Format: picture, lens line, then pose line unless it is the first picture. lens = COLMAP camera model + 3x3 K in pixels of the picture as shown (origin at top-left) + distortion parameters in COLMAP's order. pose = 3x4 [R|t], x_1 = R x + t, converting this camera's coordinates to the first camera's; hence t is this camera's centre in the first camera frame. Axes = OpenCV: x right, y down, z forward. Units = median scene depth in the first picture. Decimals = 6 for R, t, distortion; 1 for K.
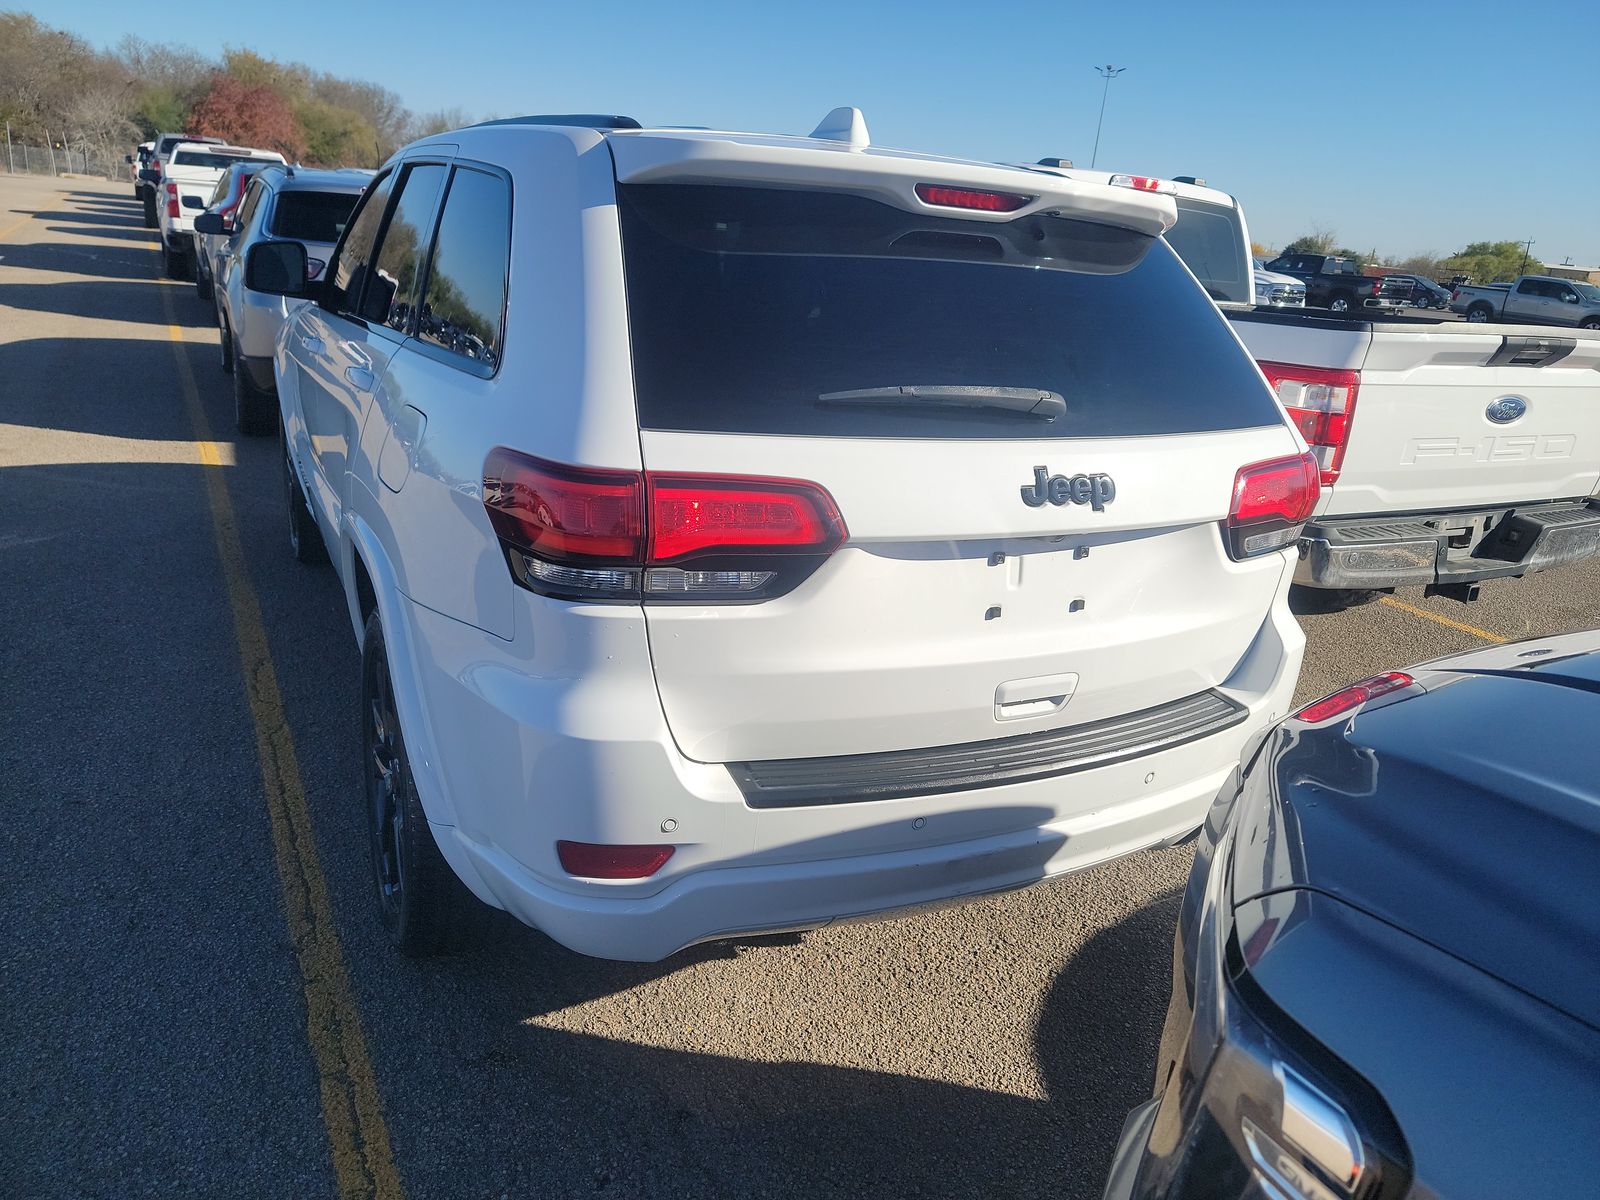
lens RADIAL K [[1184.2, 0, 802.6], [0, 1184.2, 592.1], [0, 0, 1]] dist [0.060734, -0.042094]
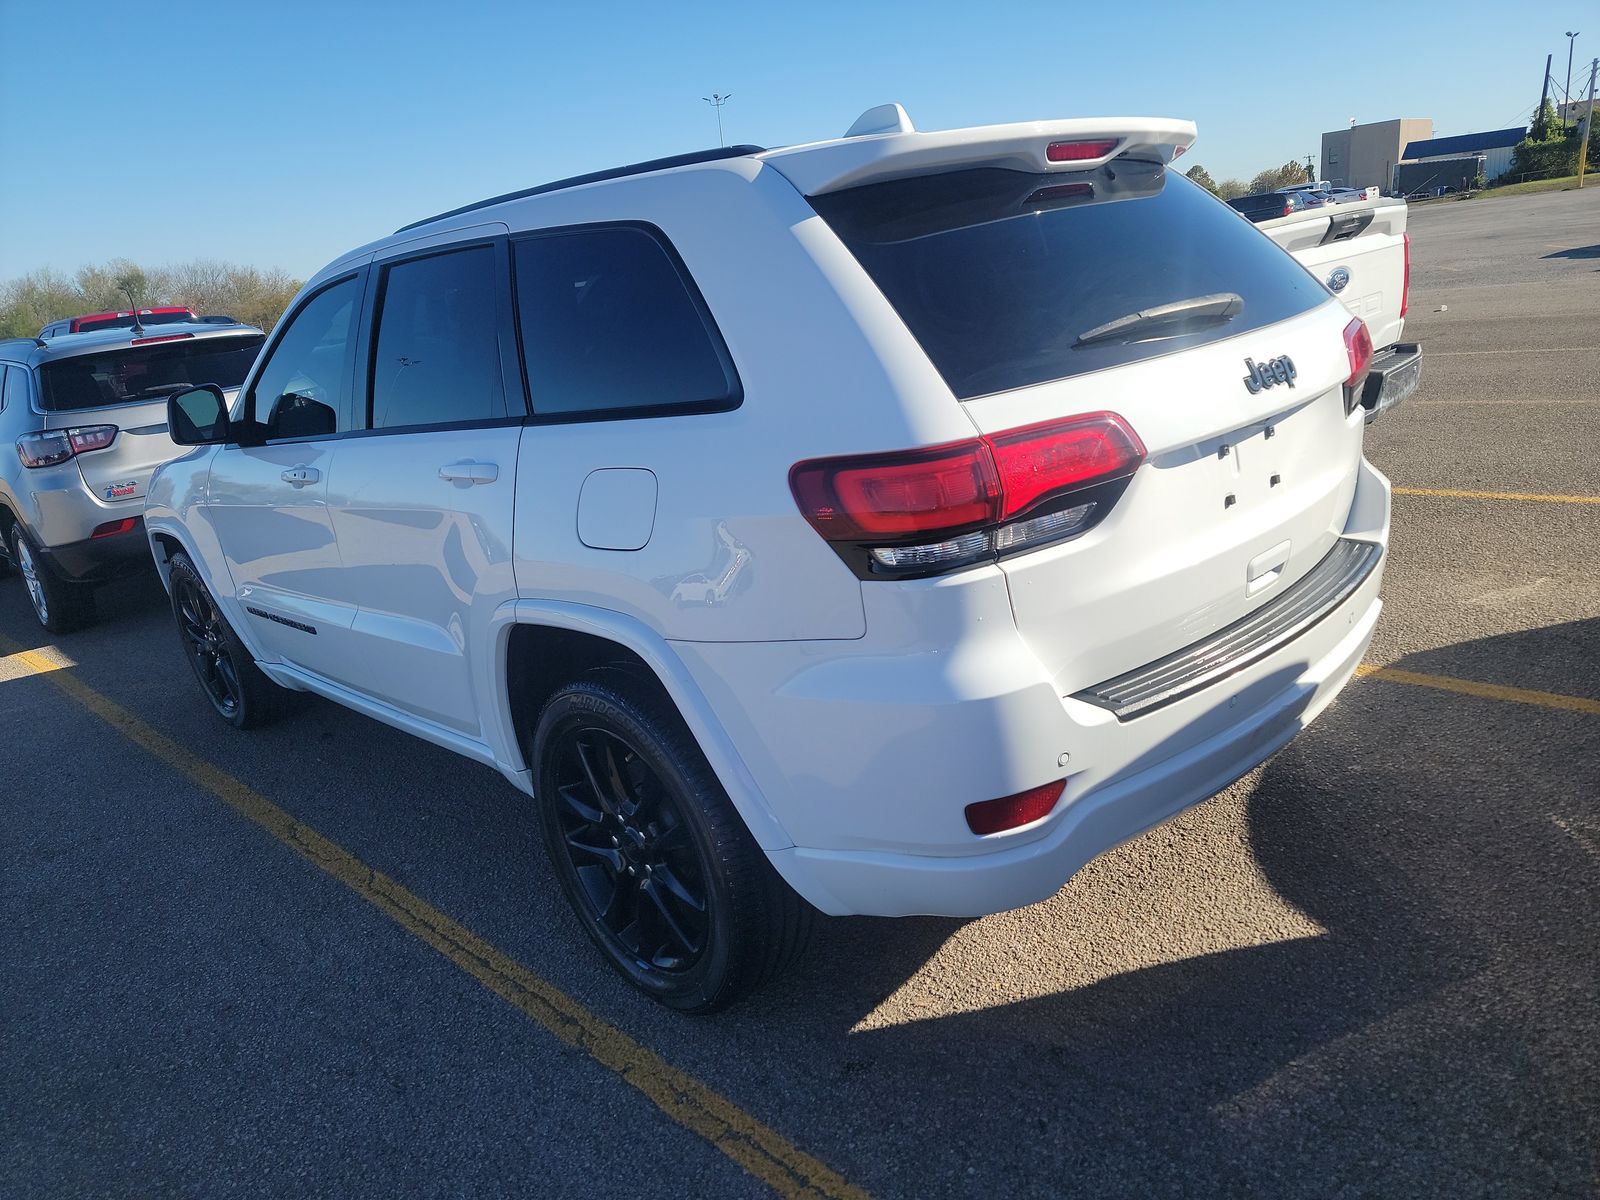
lens RADIAL K [[1180.4, 0, 800.0], [0, 1180.4, 600.0], [0, 0, 1]] dist [0.070561, -0.057563]
pose [[0.939848, -0.272545, 0.205925, -0.446364], [0.278288, 0.960497, 0.001115, -0.005934], [-0.198094, 0.056259, 0.978567, 0.001169]]
